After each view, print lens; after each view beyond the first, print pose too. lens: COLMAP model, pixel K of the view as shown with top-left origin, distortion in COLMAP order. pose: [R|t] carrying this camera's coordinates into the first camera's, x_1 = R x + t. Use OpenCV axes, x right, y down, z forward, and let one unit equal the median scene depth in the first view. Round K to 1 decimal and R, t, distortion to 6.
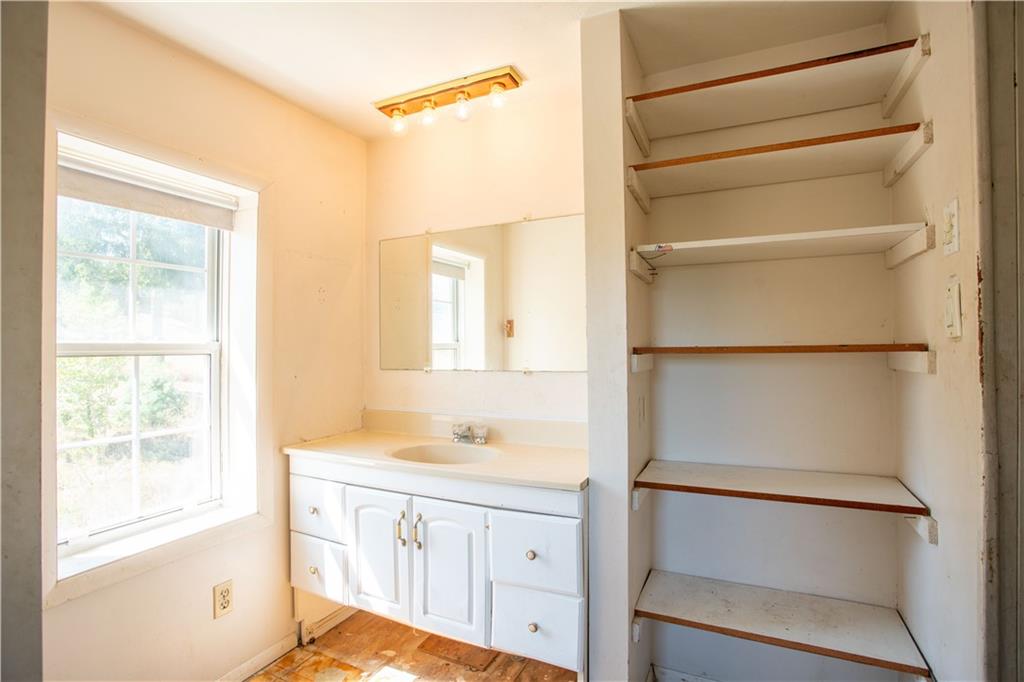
lens RADIAL K [[496.5, 0, 520.8], [0, 496.5, 340.5], [0, 0, 1]] dist [-0.085493, 0.035317]
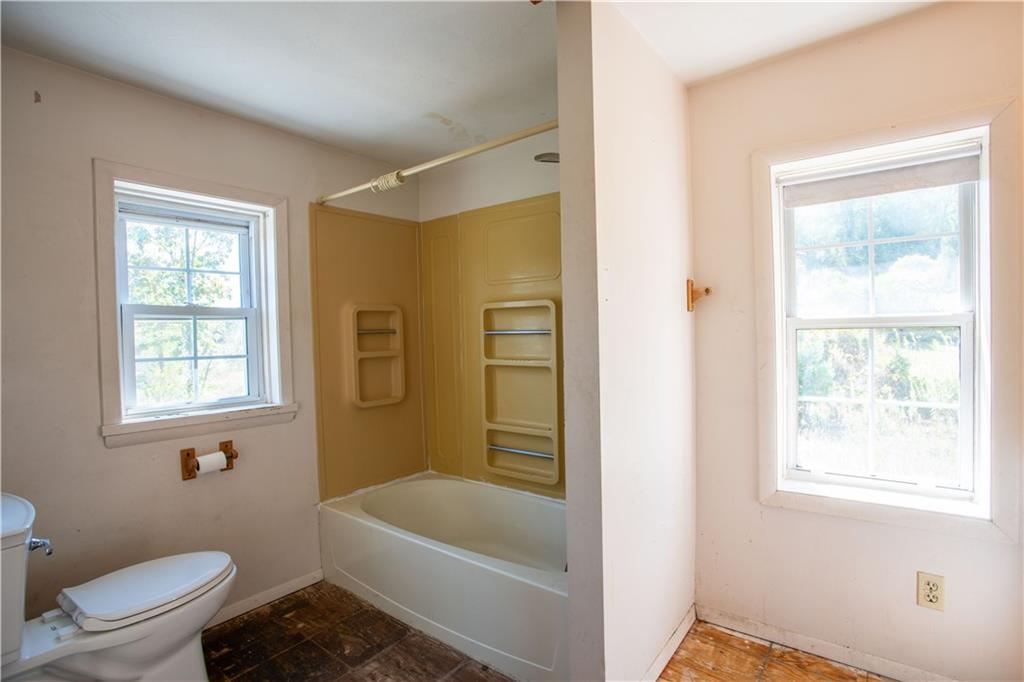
lens RADIAL K [[496.5, 0, 520.8], [0, 496.5, 340.5], [0, 0, 1]] dist [-0.085493, 0.035317]
pose [[-0.207811, 0.031015, -0.977677, 0.428614], [0.037483, 0.999016, 0.023724, 0.002960], [0.977451, -0.031716, -0.208769, 0.431010]]
